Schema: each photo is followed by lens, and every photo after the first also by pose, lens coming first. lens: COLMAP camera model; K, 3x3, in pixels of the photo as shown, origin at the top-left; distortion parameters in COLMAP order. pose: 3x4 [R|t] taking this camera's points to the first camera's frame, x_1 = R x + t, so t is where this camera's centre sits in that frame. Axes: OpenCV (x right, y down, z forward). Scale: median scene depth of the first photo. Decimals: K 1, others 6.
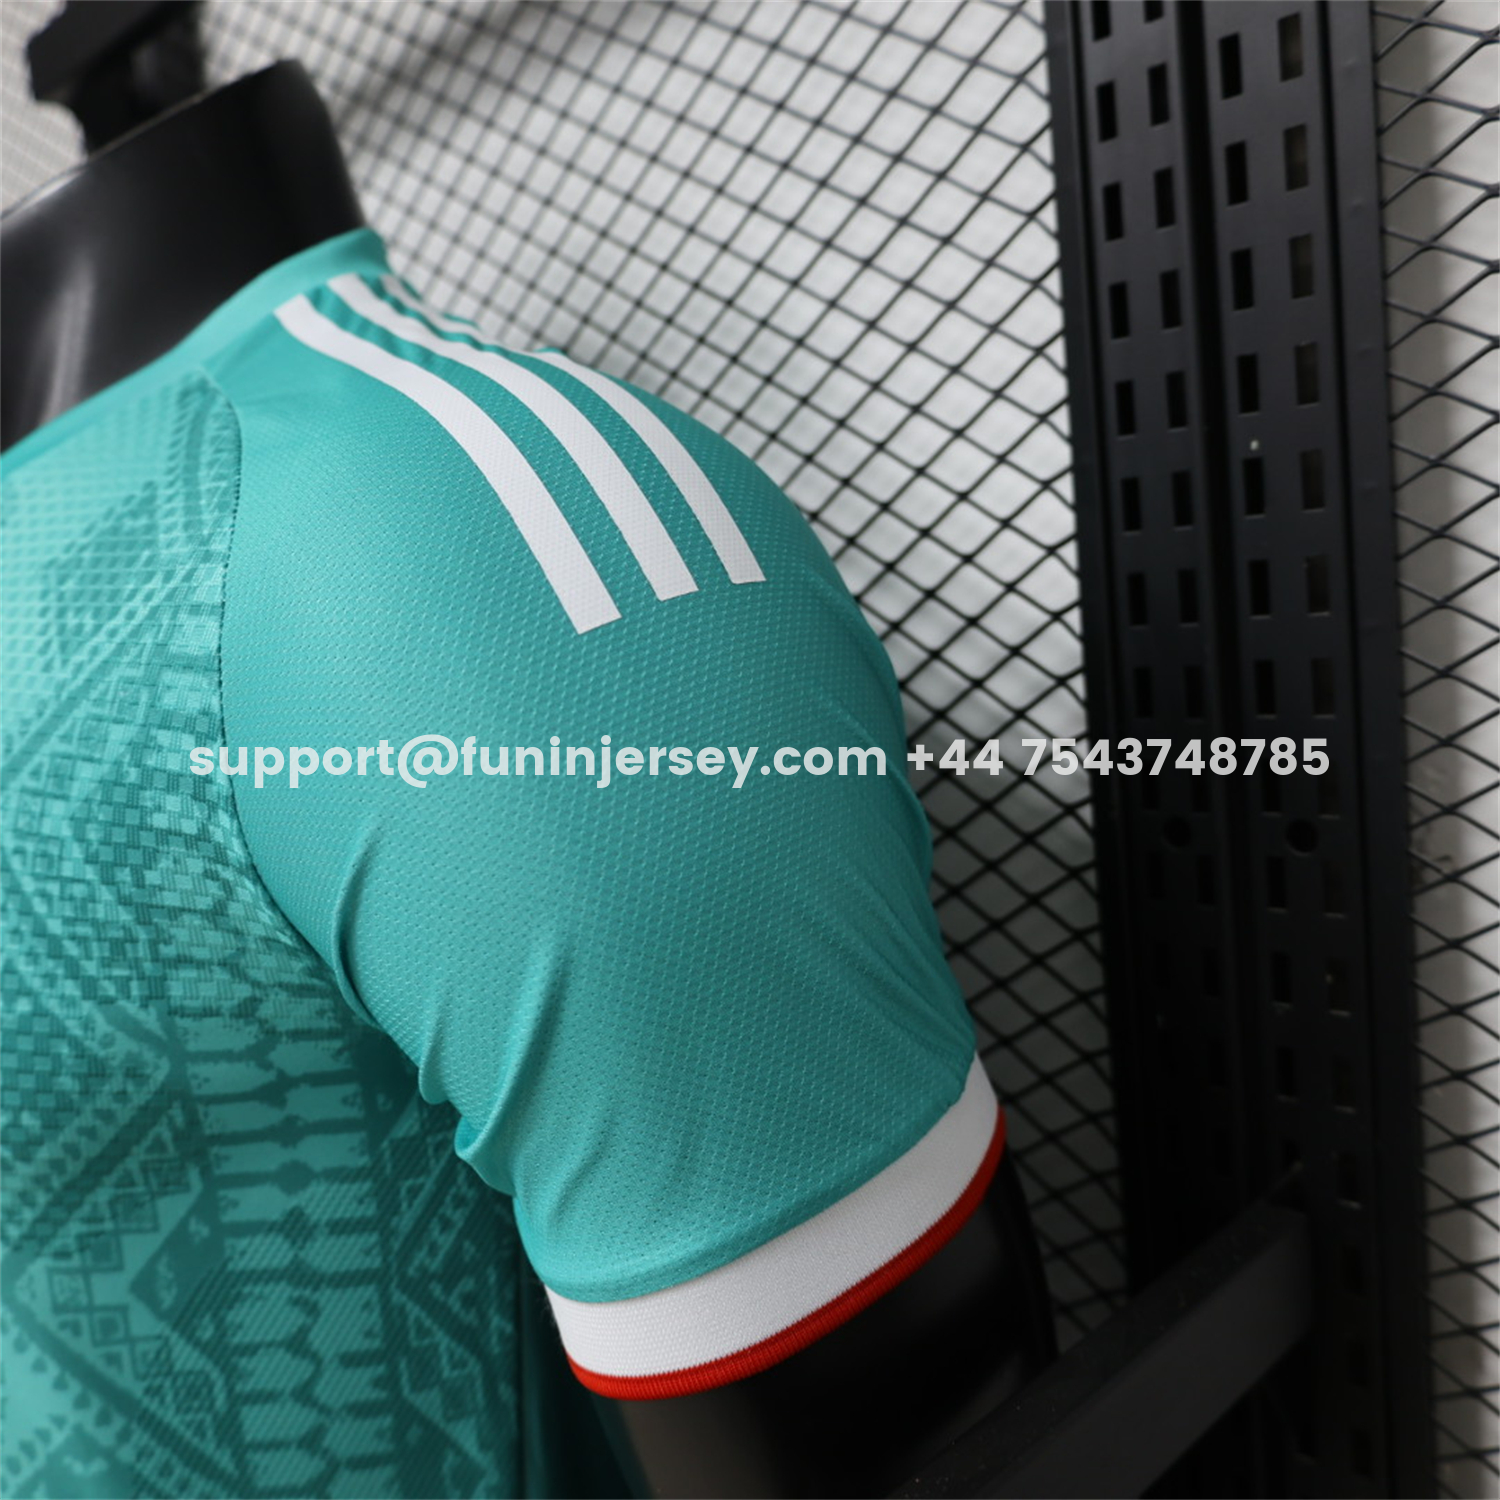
lens RADIAL K [[1432.3, 0, 752.8], [0, 1432.3, 774.2], [0, 0, 1]] dist [-0.007148, -0.004688]
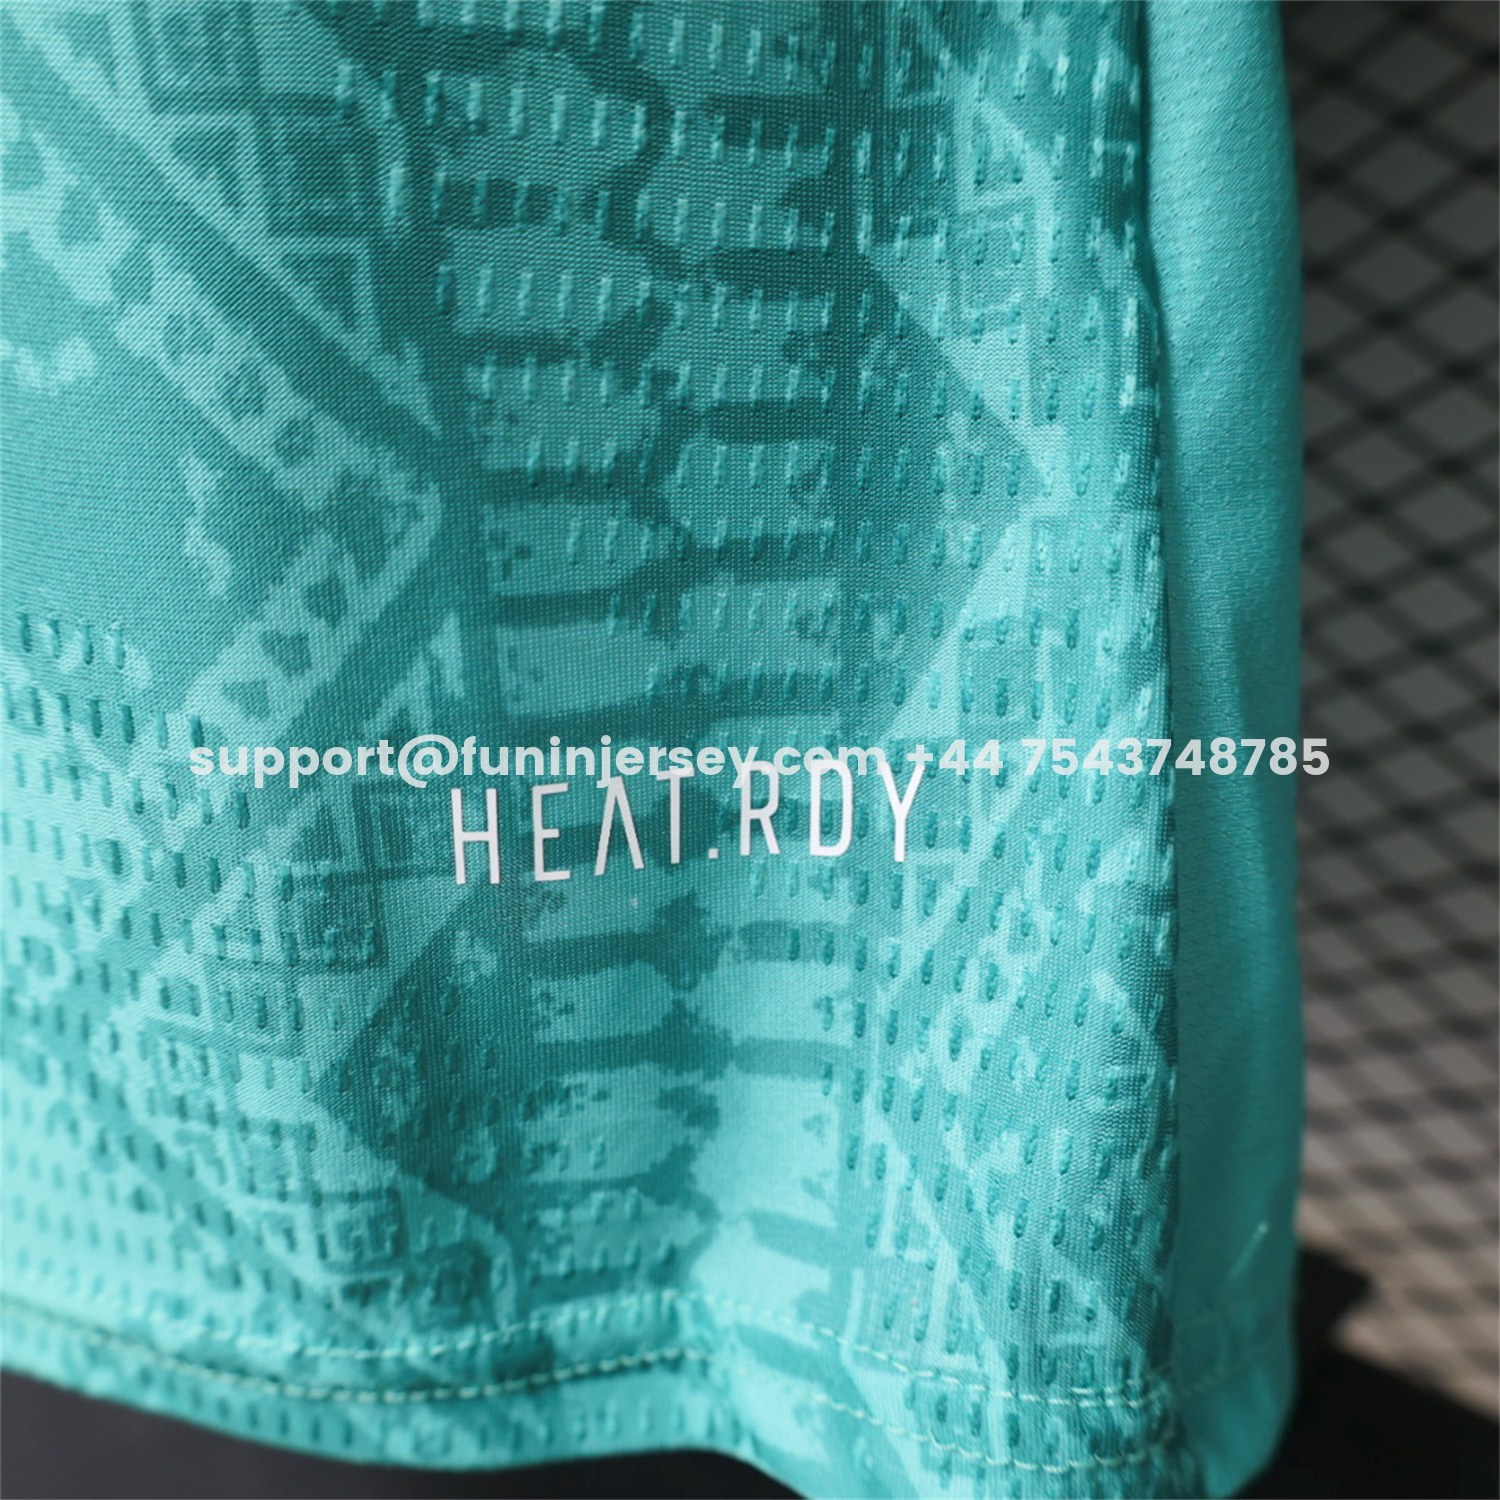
lens RADIAL K [[1432.3, 0, 752.8], [0, 1432.3, 774.2], [0, 0, 1]] dist [-0.007148, -0.004688]
pose [[0.944188, 0.281983, -0.170279, -0.238016], [-0.116643, 0.769633, 0.627741, -0.014869], [0.308065, -0.572844, 0.759570, 0.695664]]
